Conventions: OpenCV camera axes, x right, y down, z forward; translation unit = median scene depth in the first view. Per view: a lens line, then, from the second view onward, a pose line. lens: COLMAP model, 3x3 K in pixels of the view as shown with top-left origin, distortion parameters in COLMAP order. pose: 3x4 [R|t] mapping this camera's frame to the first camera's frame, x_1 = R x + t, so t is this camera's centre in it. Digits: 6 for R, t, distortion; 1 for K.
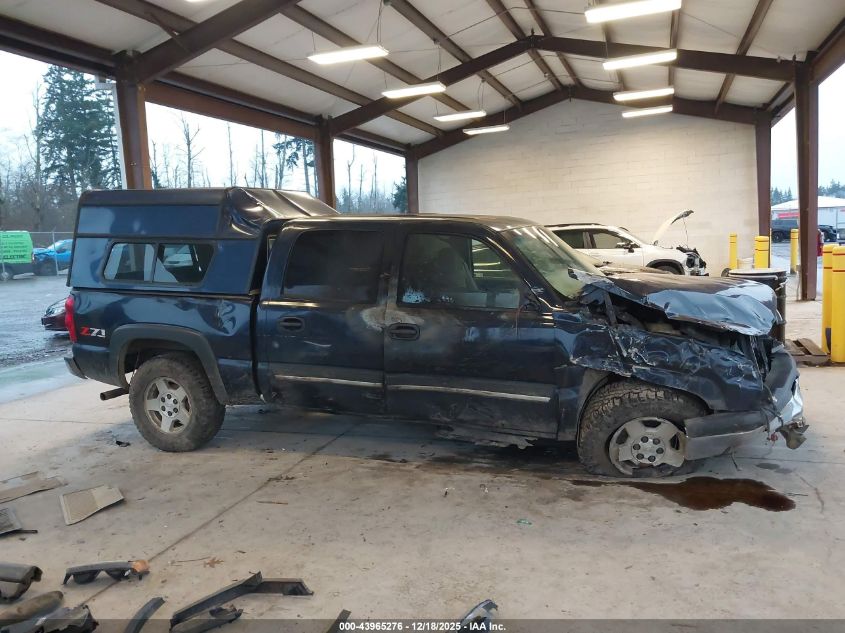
lens RADIAL K [[660.2, 0, 422.5], [0, 660.2, 316.5], [0, 0, 1]] dist [0.050966, -0.080292]
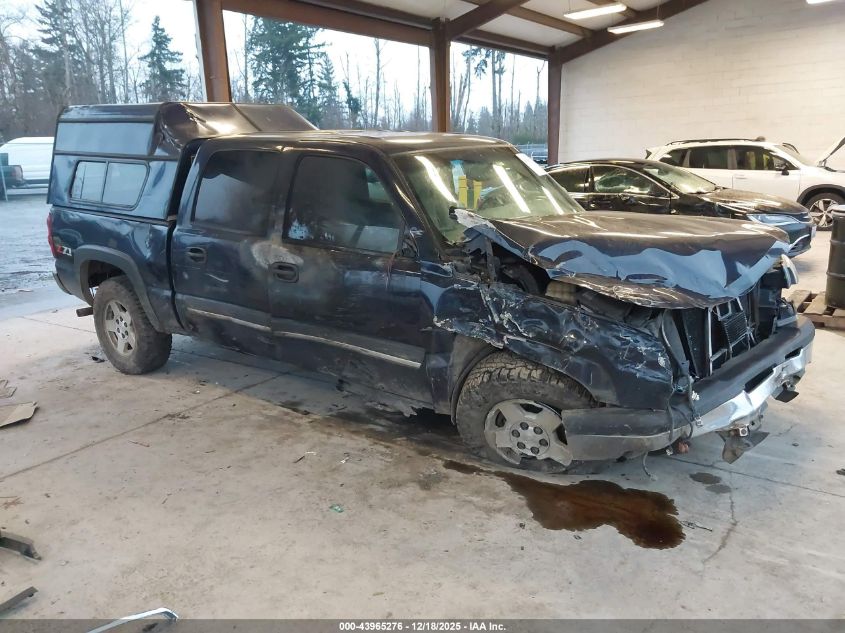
lens RADIAL K [[660.2, 0, 422.5], [0, 660.2, 316.5], [0, 0, 1]] dist [0.050966, -0.080292]
pose [[0.960554, 0.077181, -0.267170, 0.383327], [-0.042595, 0.990212, 0.132915, -0.042488], [0.274813, -0.116291, 0.954439, 0.202758]]
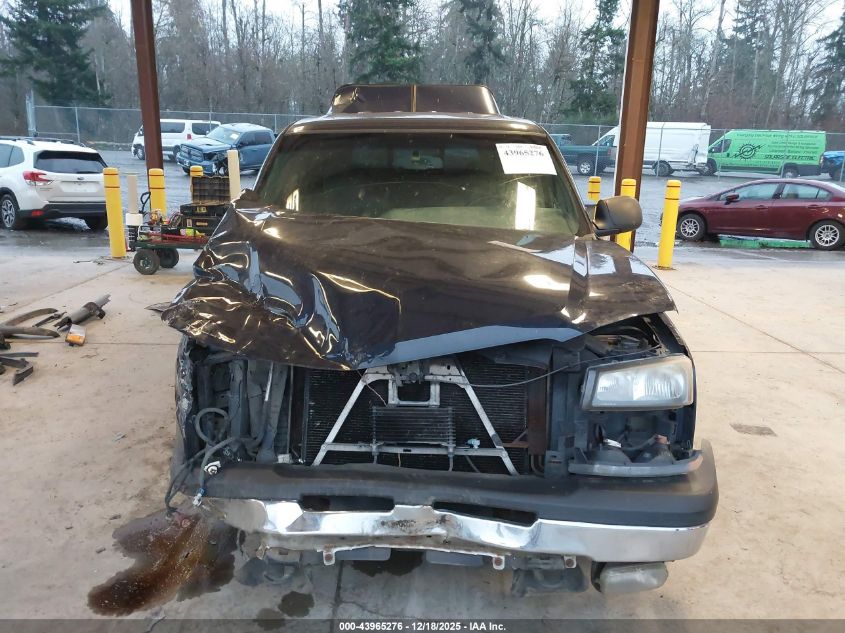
lens RADIAL K [[660.2, 0, 422.5], [0, 660.2, 316.5], [0, 0, 1]] dist [0.050966, -0.080292]
pose [[0.358107, 0.281713, -0.890167, 0.929919], [-0.150928, 0.958323, 0.242565, -0.135317], [0.921401, 0.047487, 0.385701, 0.844455]]
